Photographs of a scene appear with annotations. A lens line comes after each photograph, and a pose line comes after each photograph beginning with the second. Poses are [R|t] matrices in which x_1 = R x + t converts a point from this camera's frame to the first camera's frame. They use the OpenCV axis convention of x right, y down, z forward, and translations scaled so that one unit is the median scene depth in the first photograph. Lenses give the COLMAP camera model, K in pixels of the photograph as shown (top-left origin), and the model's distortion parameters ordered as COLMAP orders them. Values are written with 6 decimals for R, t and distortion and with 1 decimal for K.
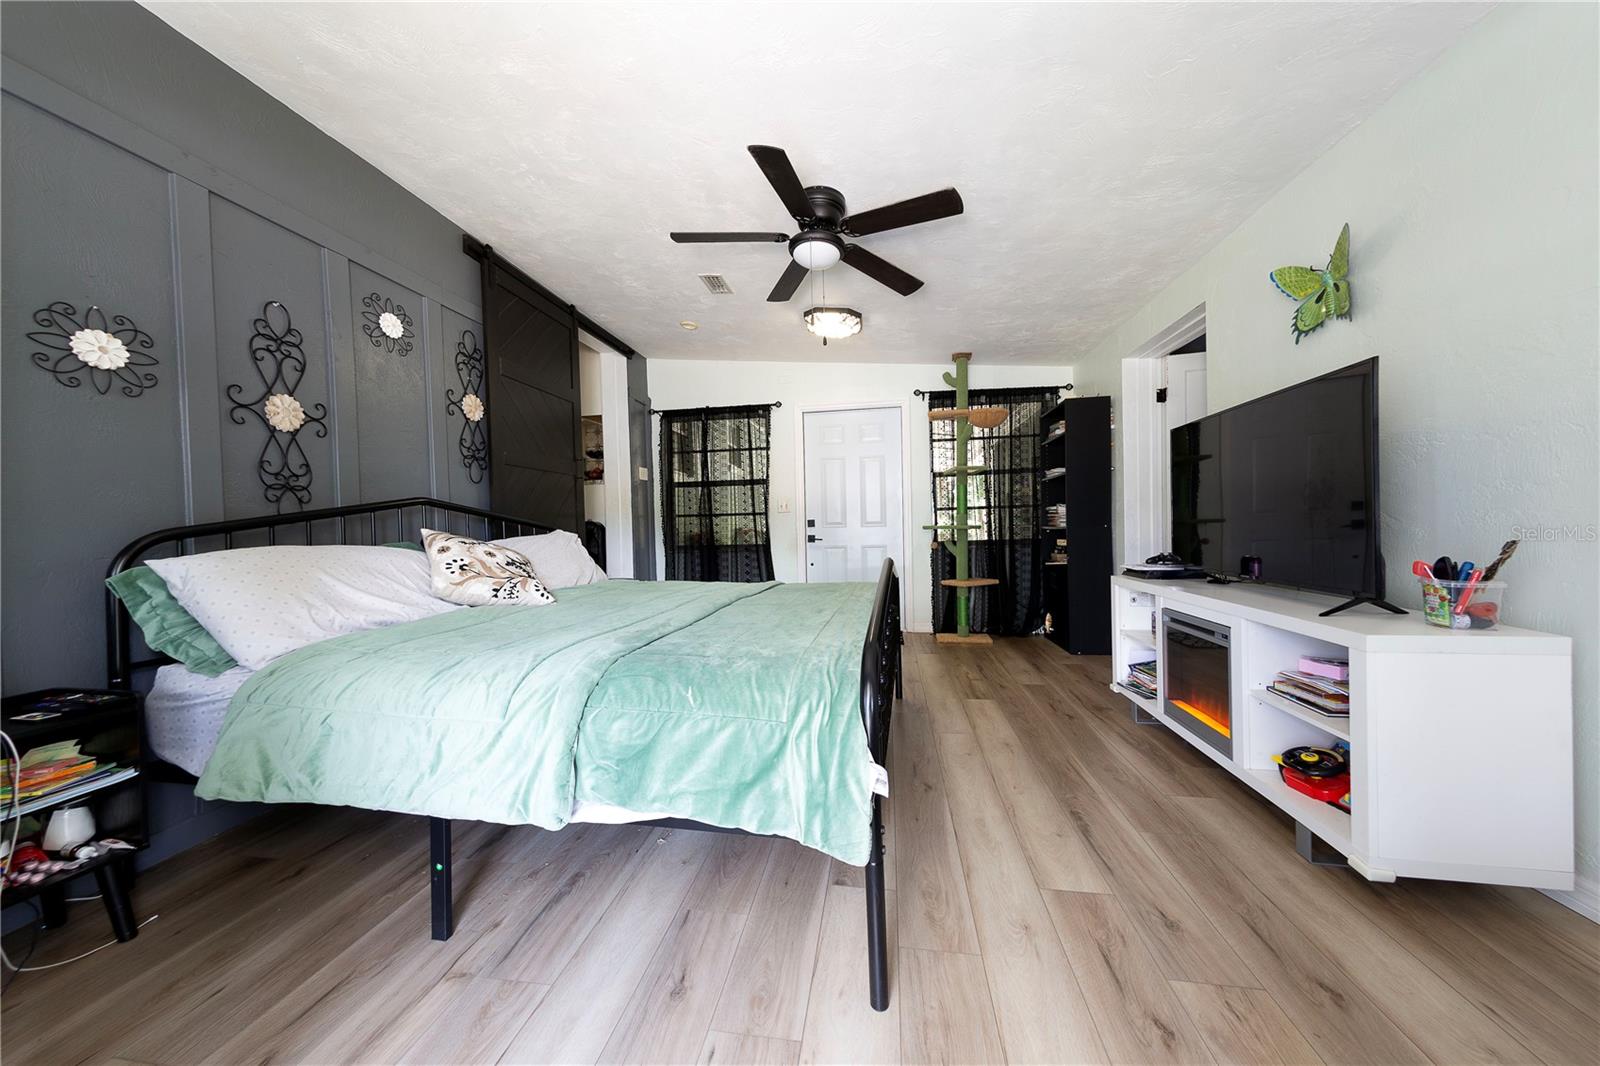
lens RADIAL K [[541.8, 0, 802.7], [0, 541.8, 531.0], [0, 0, 1]] dist [0.008873, 0.000010]
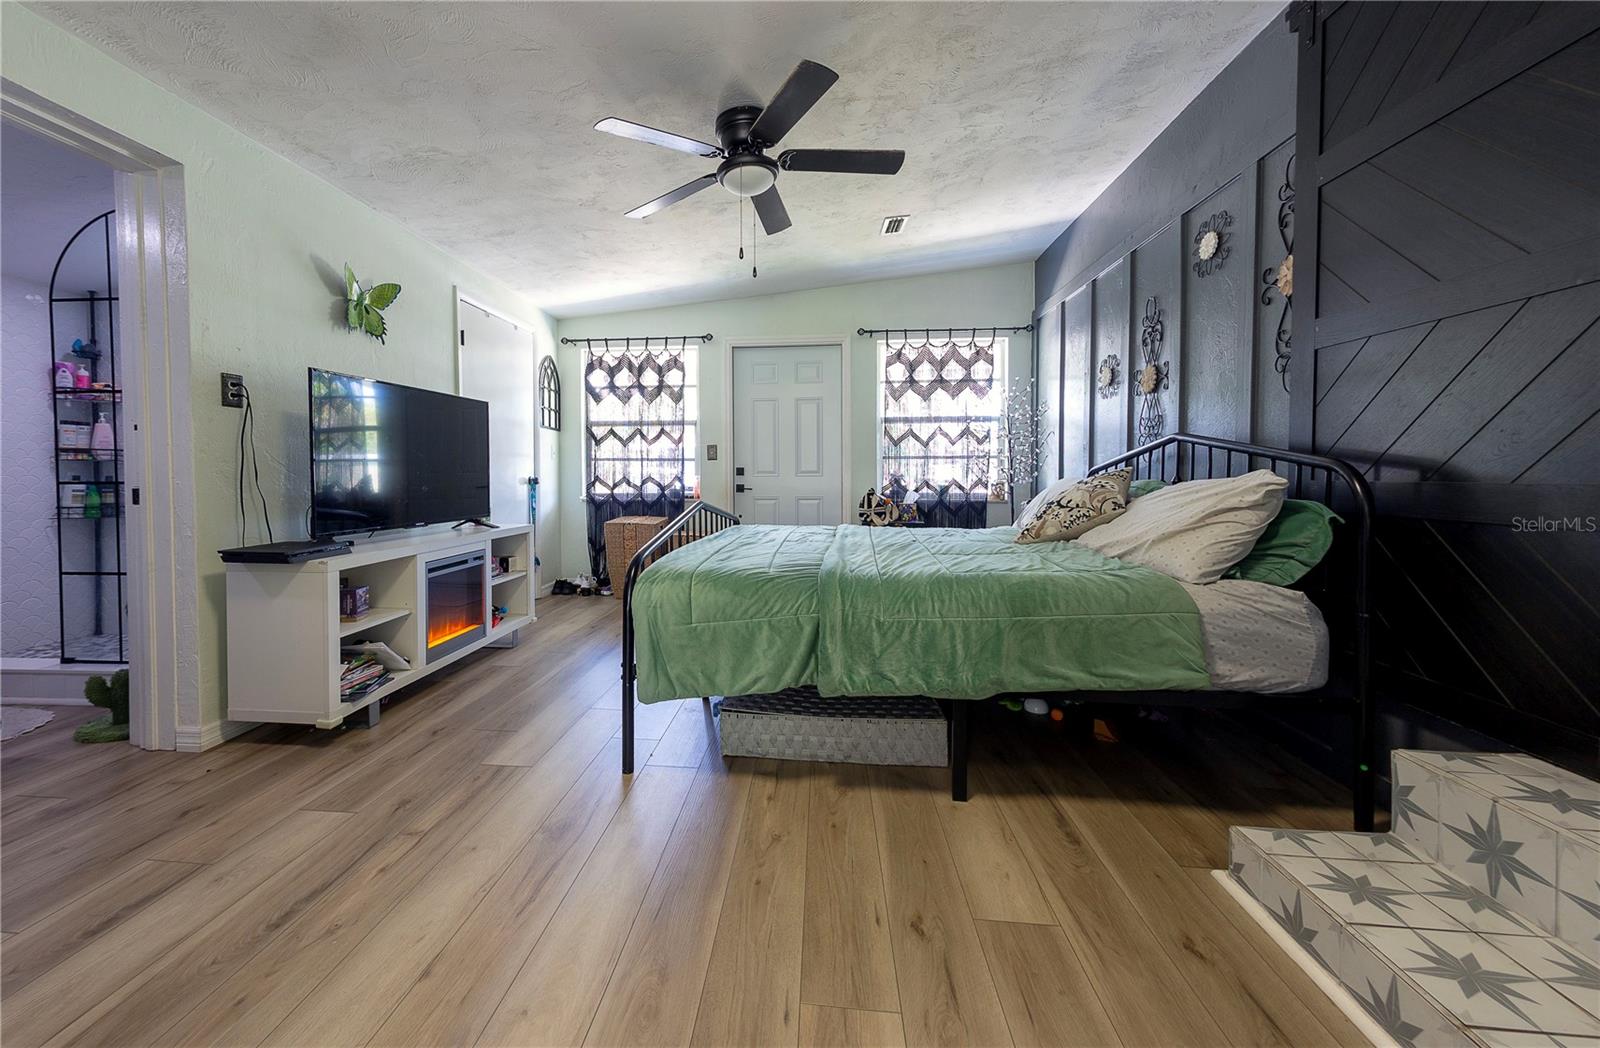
lens RADIAL K [[606.0, 0, 742.7], [0, 606.0, 487.8], [0, 0, 1]] dist [0.008856, -0.000068]
pose [[-0.999431, 0.027921, -0.018917, 0.078150], [0.027279, 0.999070, 0.033389, -0.027495], [0.019832, 0.032854, -0.999263, 2.361713]]
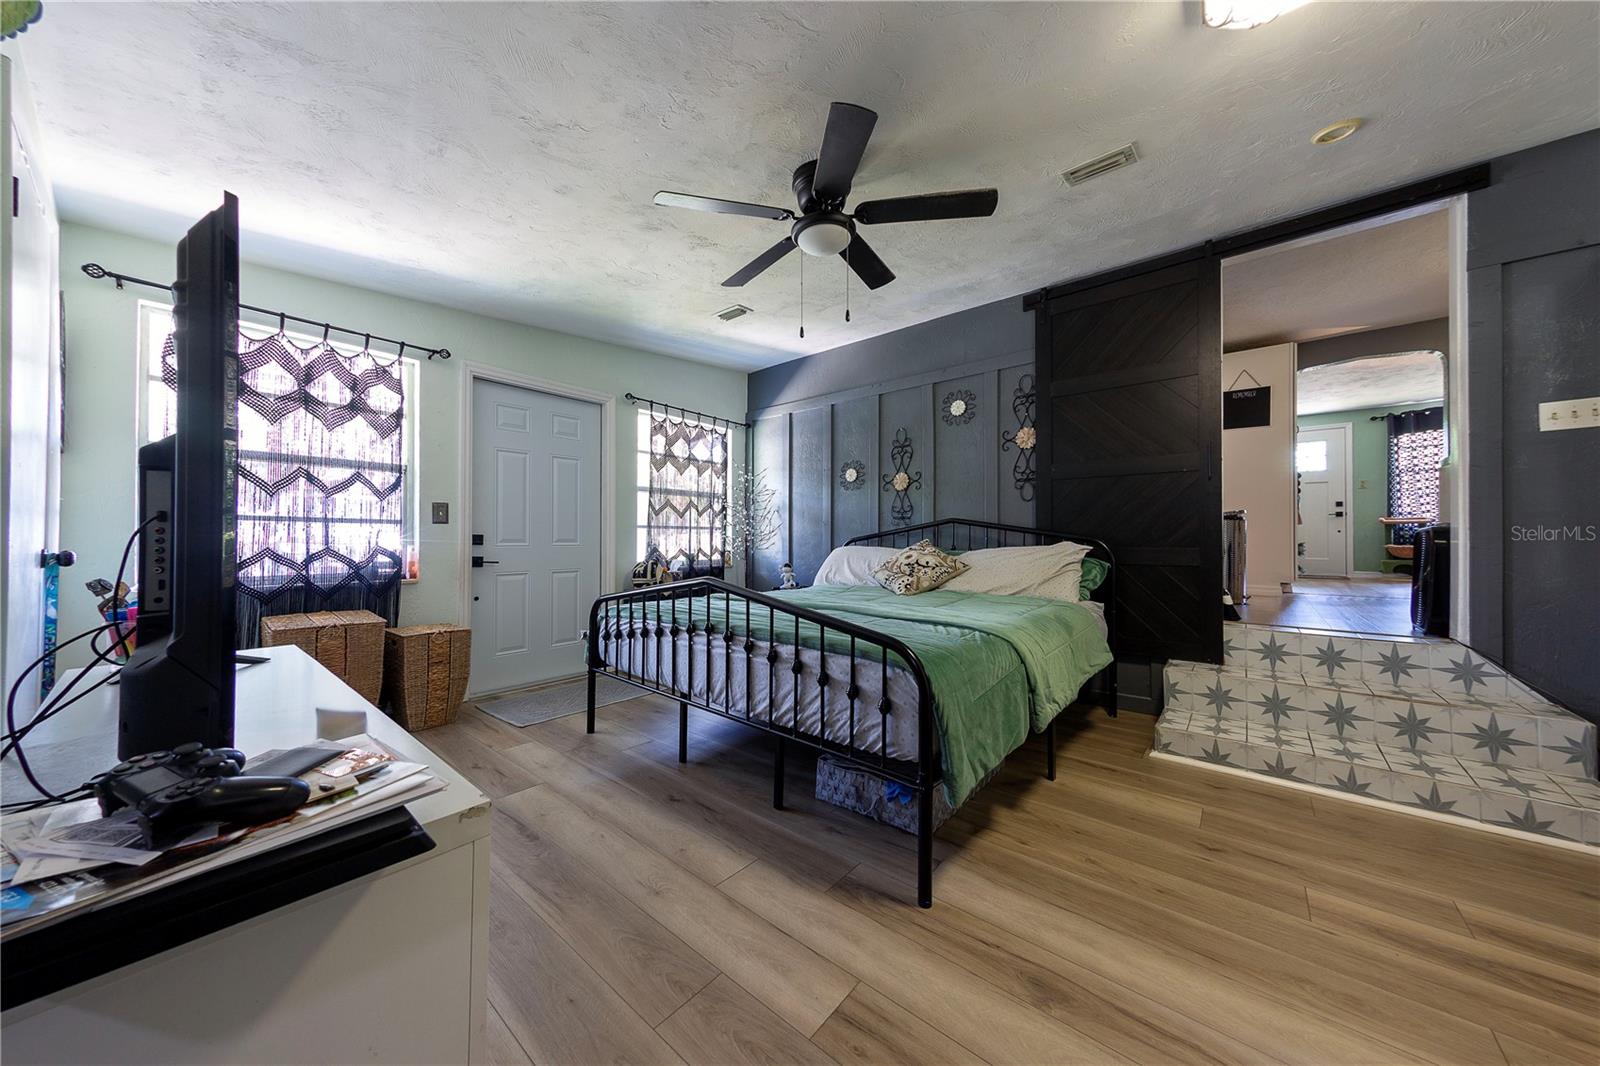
lens RADIAL K [[541.8, 0, 802.7], [0, 541.8, 531.0], [0, 0, 1]] dist [0.008873, 0.000010]
pose [[-0.517063, 0.008395, -0.855906, 0.932380], [0.004706, 0.999965, 0.006965, -0.045010], [0.855934, -0.000427, -0.517084, 1.651405]]
